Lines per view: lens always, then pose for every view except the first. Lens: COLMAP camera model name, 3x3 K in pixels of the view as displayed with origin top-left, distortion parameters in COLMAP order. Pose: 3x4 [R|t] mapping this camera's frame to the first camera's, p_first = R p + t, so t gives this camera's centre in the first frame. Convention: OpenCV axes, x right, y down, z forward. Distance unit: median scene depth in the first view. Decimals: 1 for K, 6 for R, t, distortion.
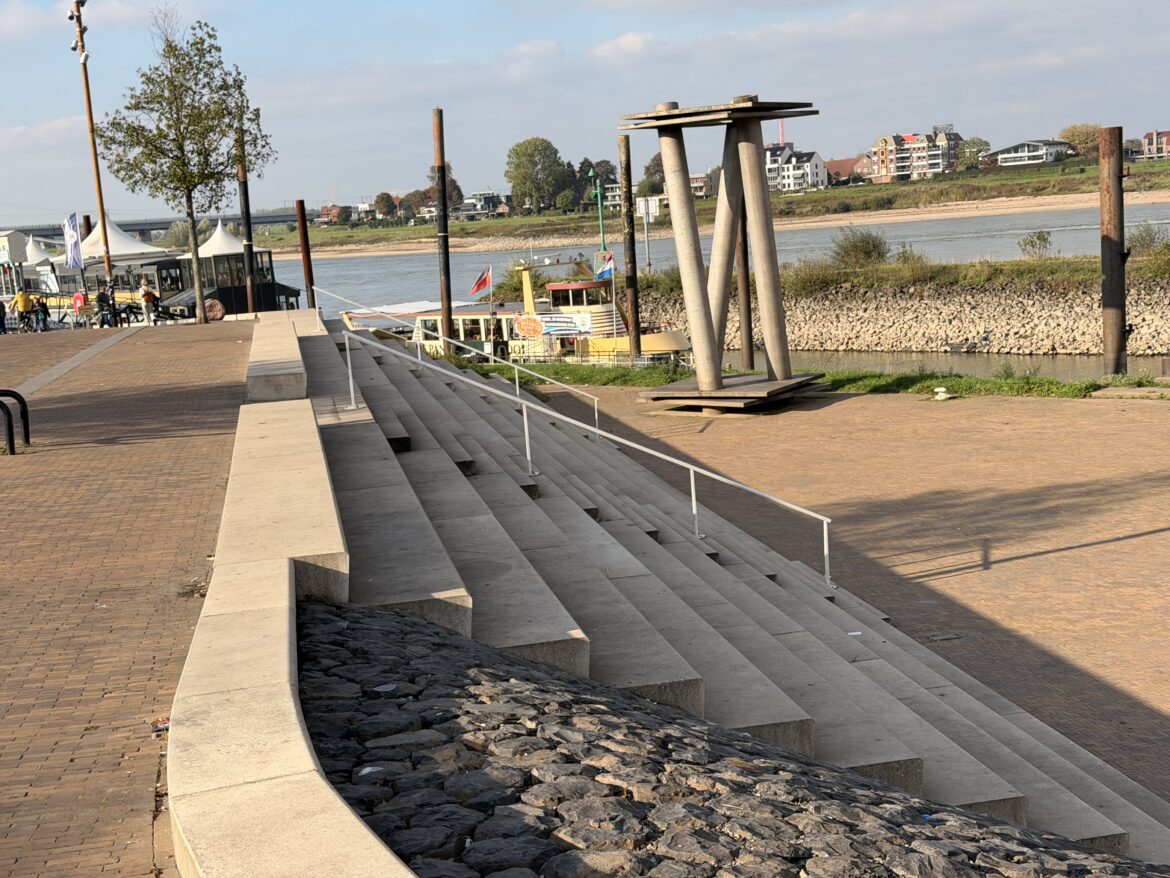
lens RADIAL K [[1583.4, 0, 585.0], [0, 1583.4, 439.0], [0, 0, 1]] dist [0.167004, -0.307764]
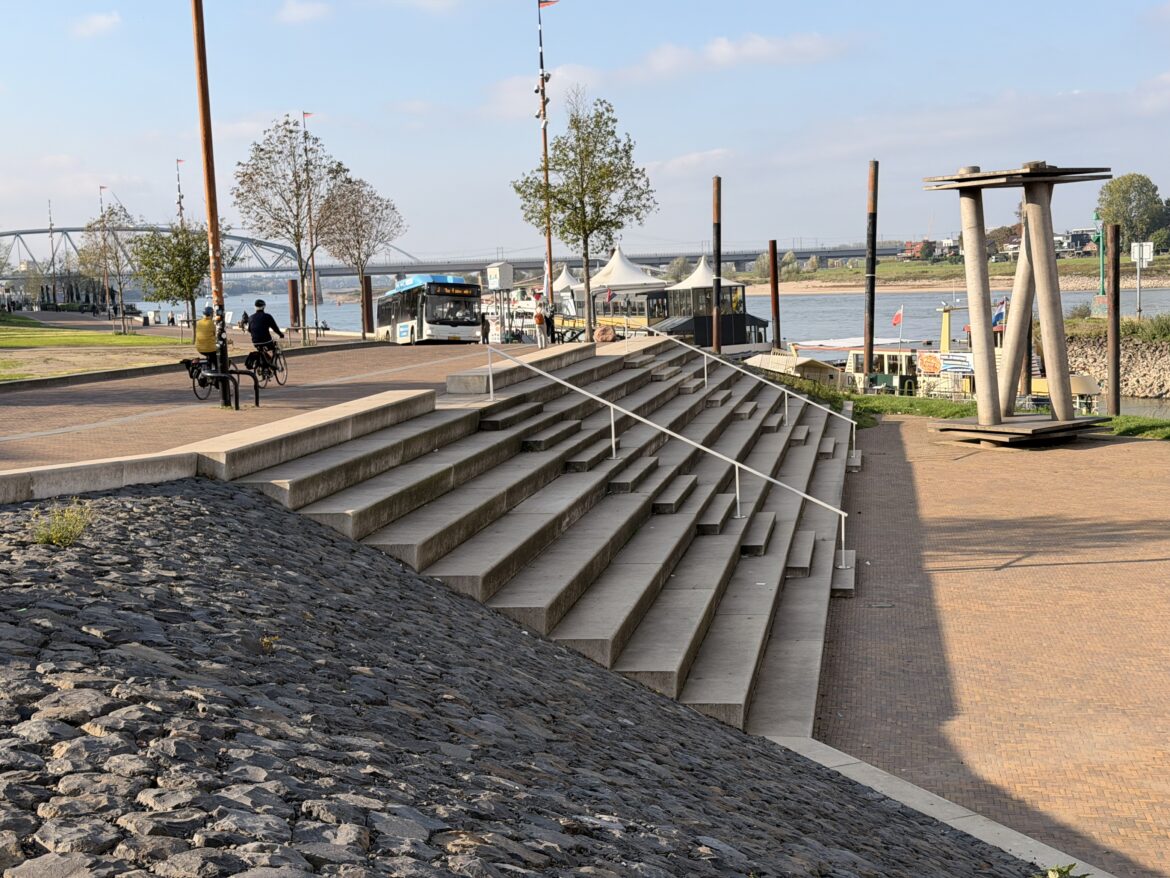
lens RADIAL K [[1583.4, 0, 585.0], [0, 1583.4, 439.0], [0, 0, 1]] dist [0.167004, -0.307764]
pose [[0.931681, 0.072719, -0.355924, 0.124780], [-0.079971, 0.996781, -0.005683, 0.004463], [0.354365, 0.033758, 0.934498, -0.082239]]
